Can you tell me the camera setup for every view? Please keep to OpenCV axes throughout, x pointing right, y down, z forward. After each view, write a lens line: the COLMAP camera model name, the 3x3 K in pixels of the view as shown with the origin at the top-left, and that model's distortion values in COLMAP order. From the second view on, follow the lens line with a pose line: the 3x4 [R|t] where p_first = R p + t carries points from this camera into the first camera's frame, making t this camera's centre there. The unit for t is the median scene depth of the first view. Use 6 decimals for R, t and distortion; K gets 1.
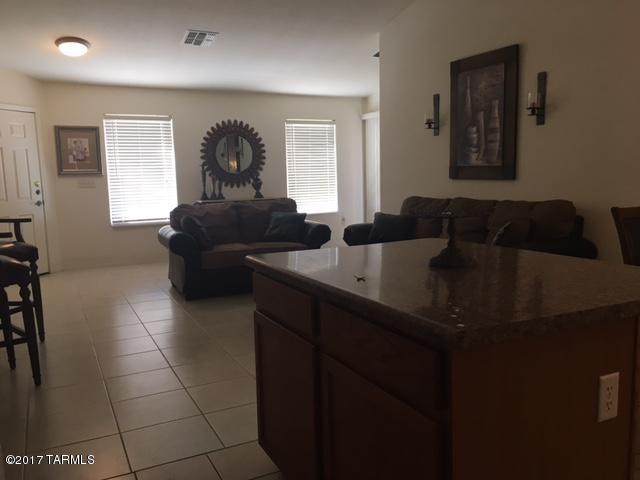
lens RADIAL K [[534.9, 0, 320.2], [0, 534.9, 237.2], [0, 0, 1]] dist [0.019034, 0.001875]
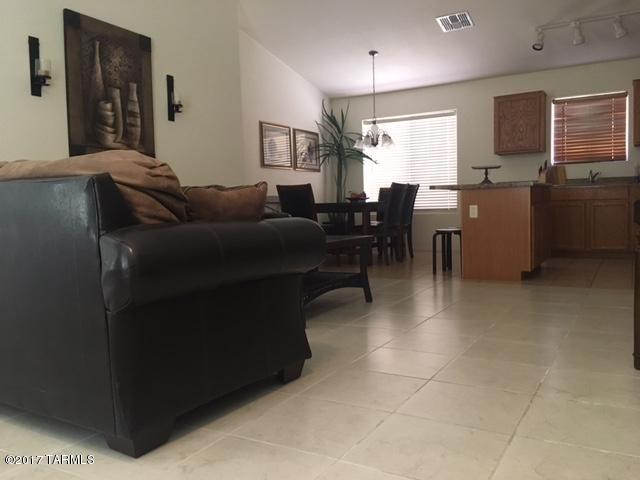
lens RADIAL K [[534.9, 0, 320.2], [0, 534.9, 240.8], [0, 0, 1]] dist [0.019034, 0.001875]
pose [[-0.539278, -0.013699, 0.842016, -0.631613], [0.144229, 0.983592, 0.108376, -0.031647], [-0.829685, 0.179888, -0.528454, 1.214035]]
